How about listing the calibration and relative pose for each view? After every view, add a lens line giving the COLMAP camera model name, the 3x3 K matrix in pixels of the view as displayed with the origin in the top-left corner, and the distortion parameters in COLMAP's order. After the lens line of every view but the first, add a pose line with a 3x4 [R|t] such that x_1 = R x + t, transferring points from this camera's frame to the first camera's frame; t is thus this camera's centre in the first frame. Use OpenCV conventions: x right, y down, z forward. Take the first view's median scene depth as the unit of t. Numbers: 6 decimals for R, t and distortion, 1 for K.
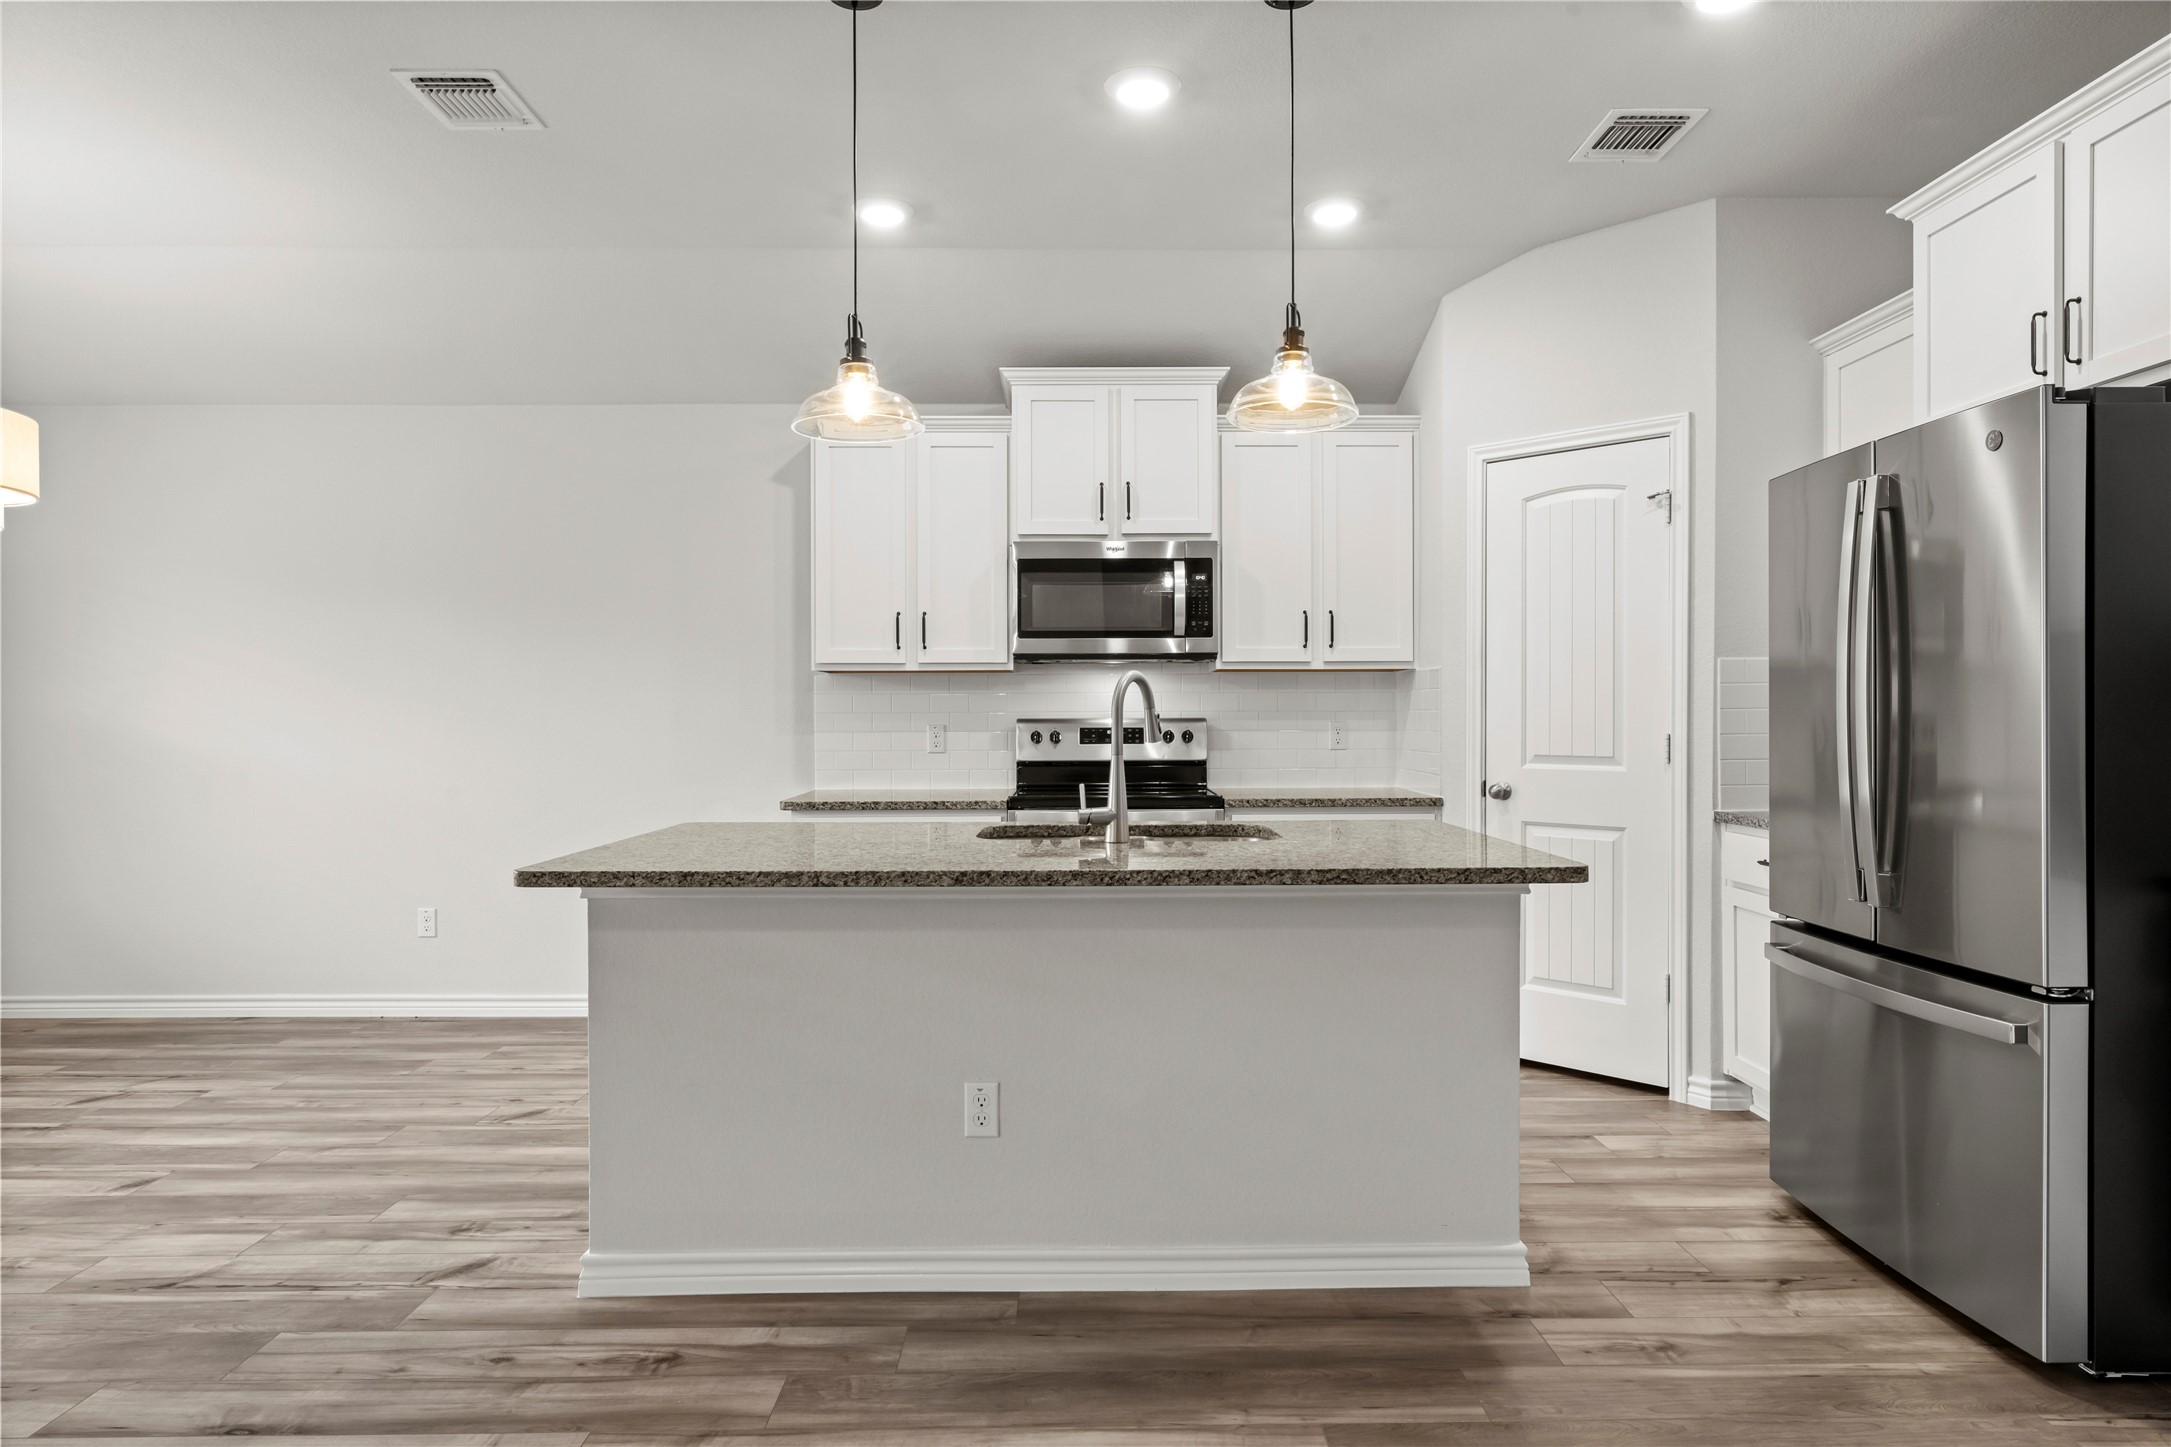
lens RADIAL K [[1273.8, 0, 1084.9], [0, 1273.8, 725.7], [0, 0, 1]] dist [-0.004425, 0.001638]
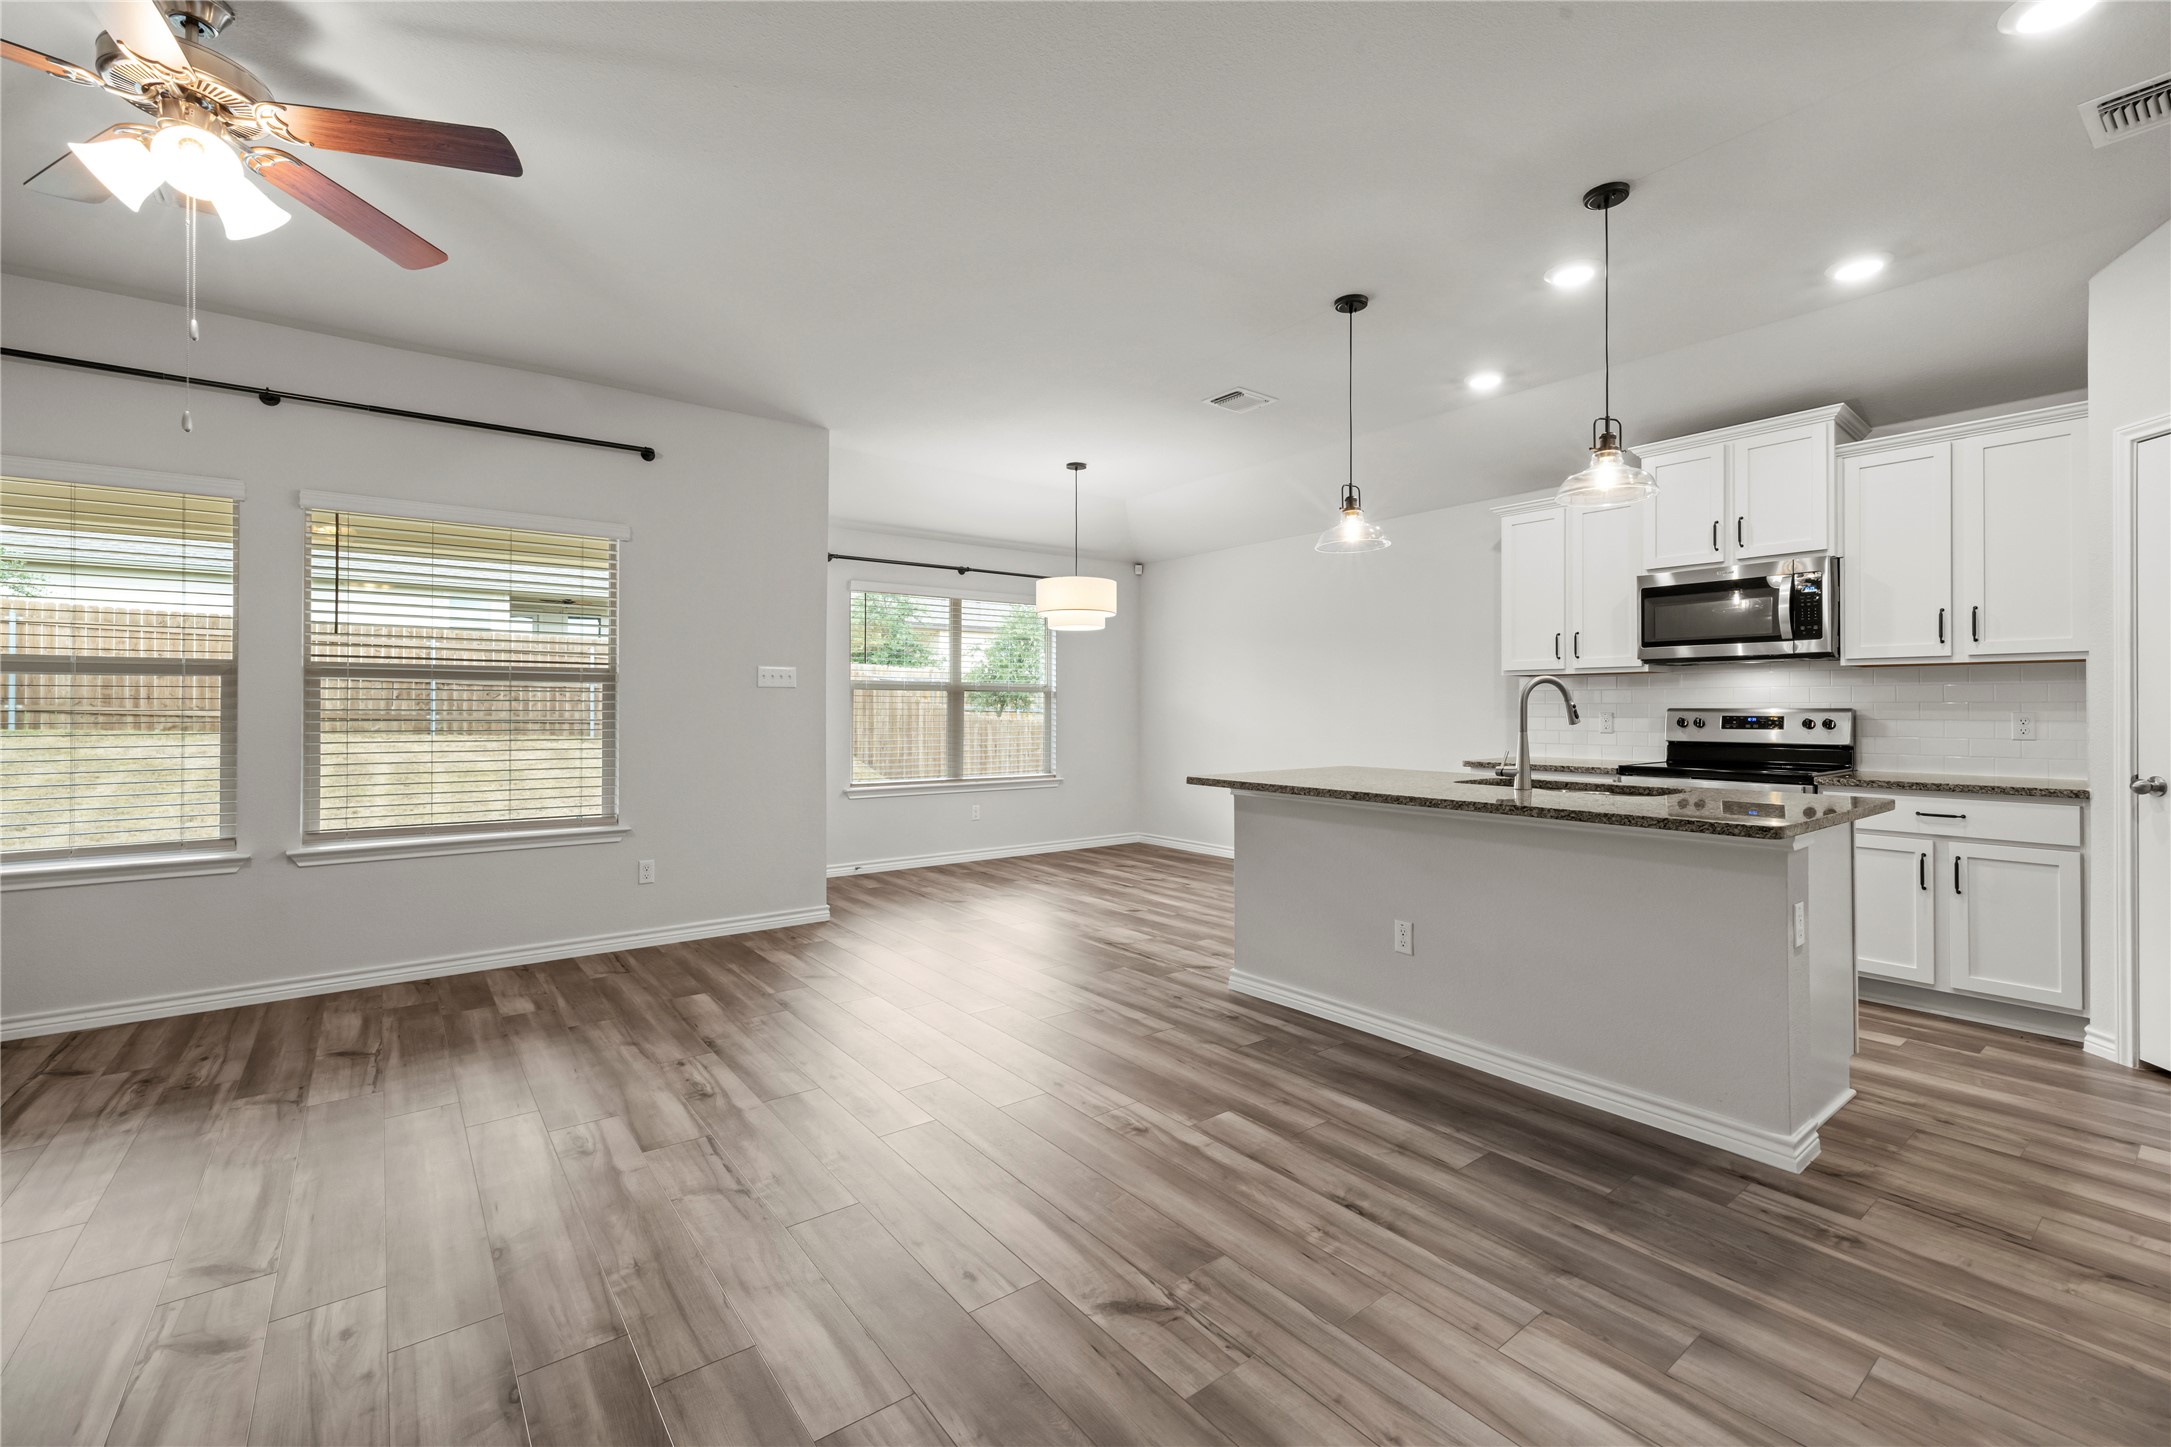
lens RADIAL K [[937.6, 0, 1080.8], [0, 937.6, 704.9], [0, 0, 1]] dist [0.002272, 0.000735]
pose [[0.590439, 0.000286, -0.807082, 0.597074], [-0.007769, 0.999956, -0.005329, 0.001025], [0.807045, 0.009416, 0.590415, -0.079954]]
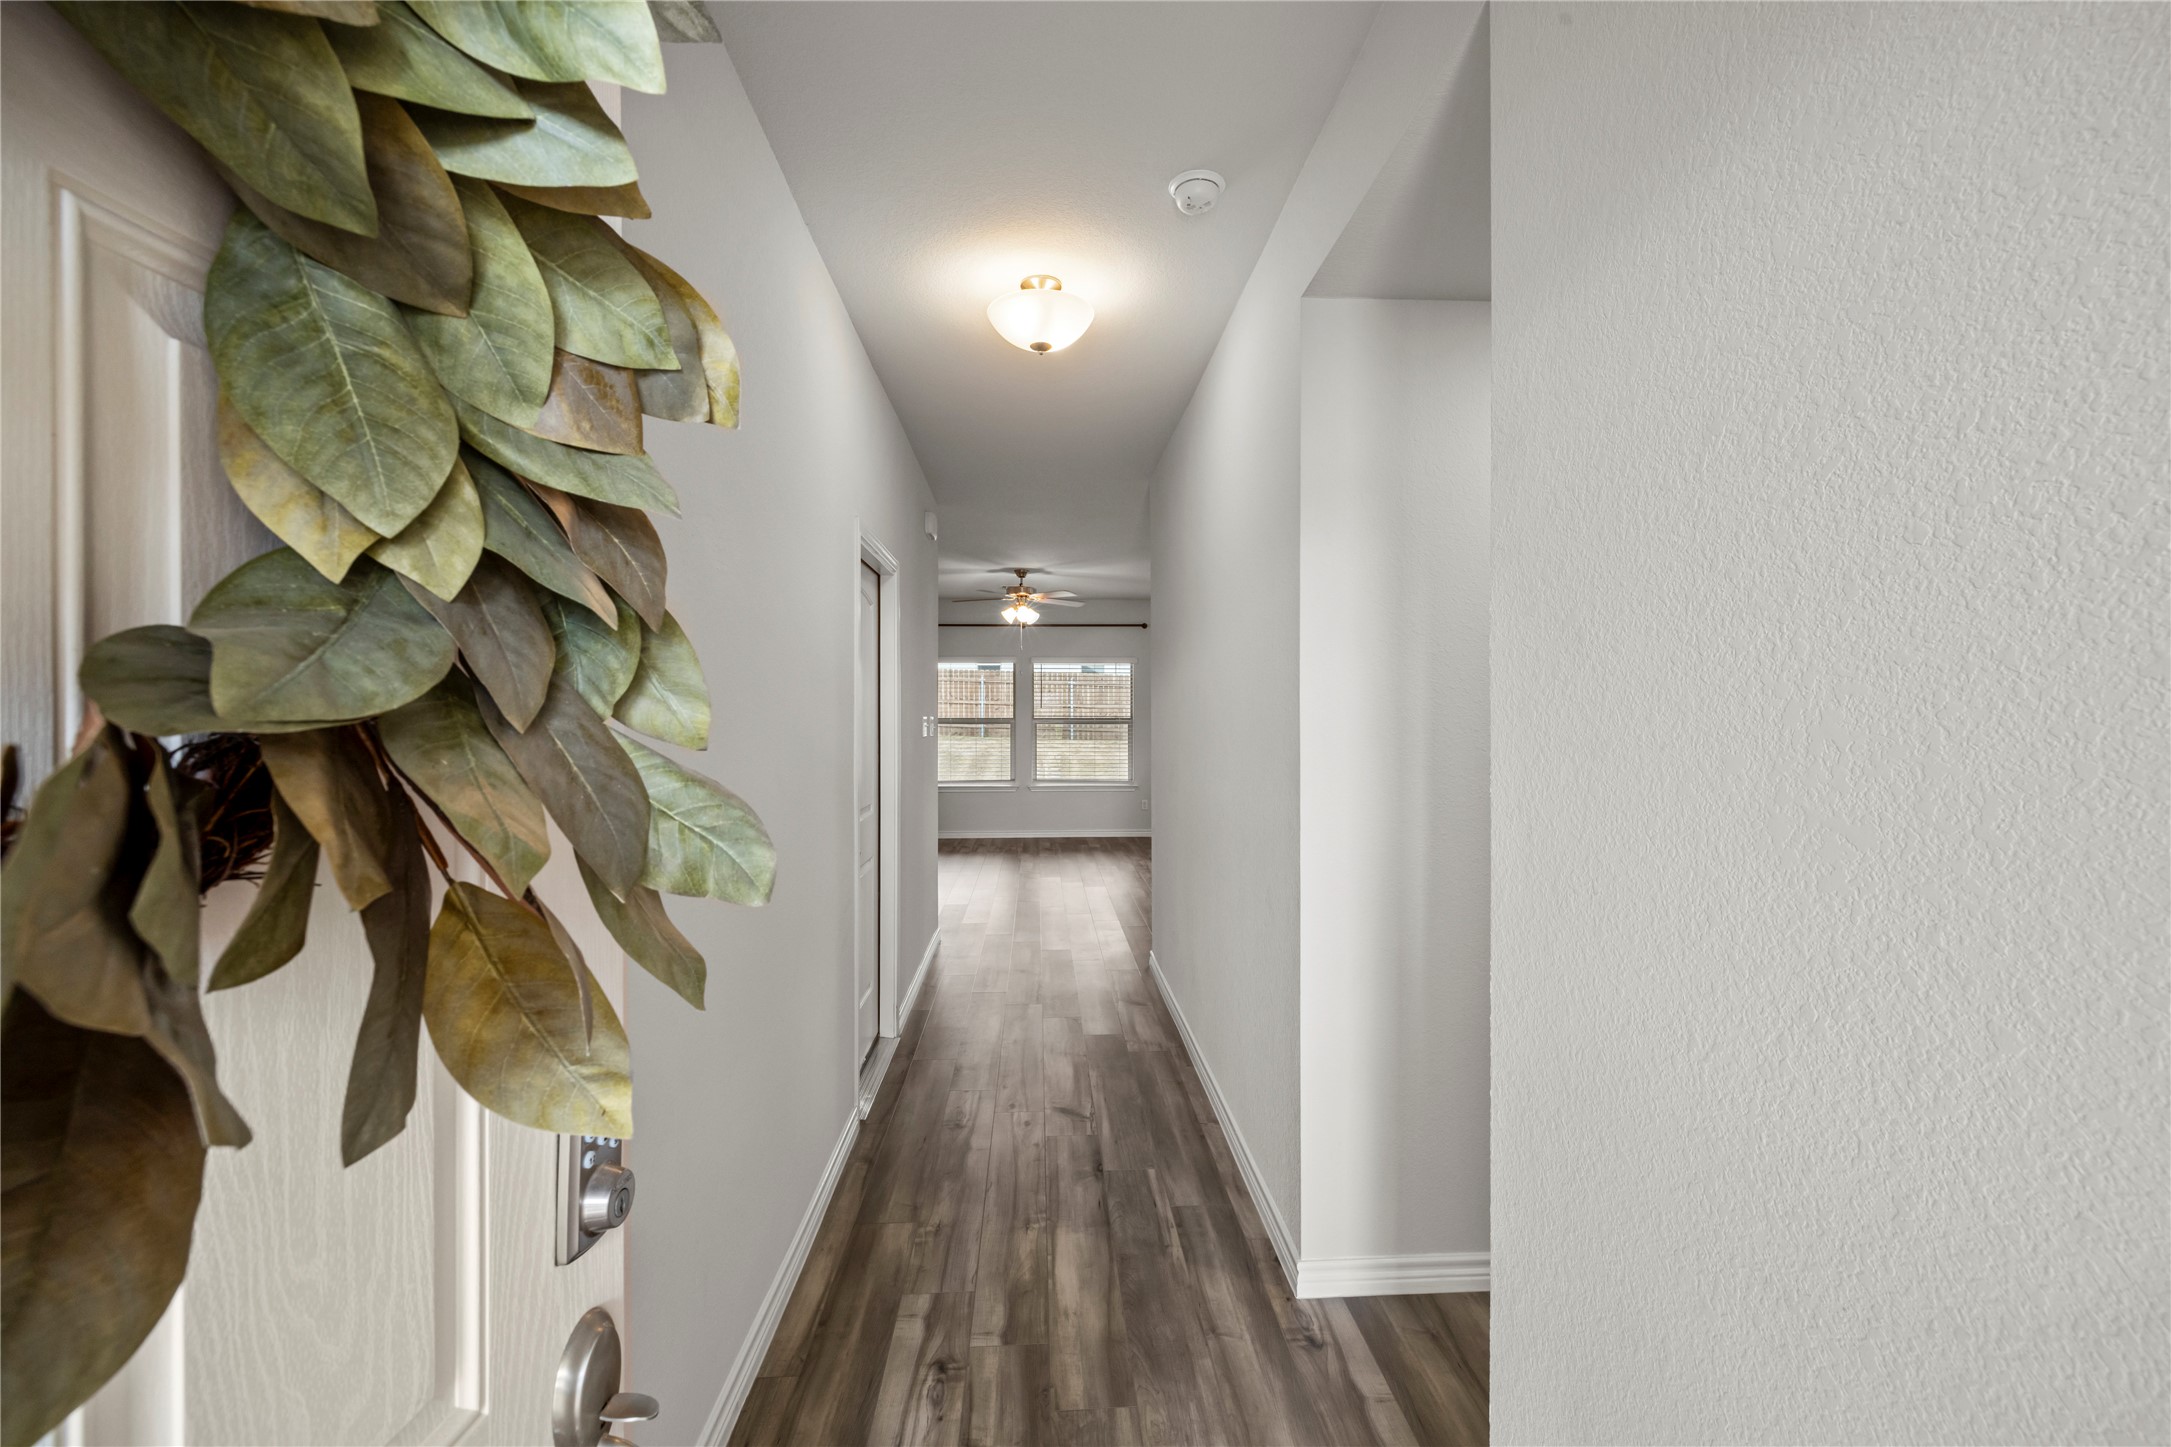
lens RADIAL K [[937.6, 0, 1085.8], [0, 937.6, 727.0], [0, 0, 1]] dist [0.002272, 0.000735]
pose [[0.043609, 0.001316, -0.999048, 1.708648], [-0.004440, 0.999990, 0.001123, -0.018997], [0.999039, 0.004387, 0.043615, -0.106049]]
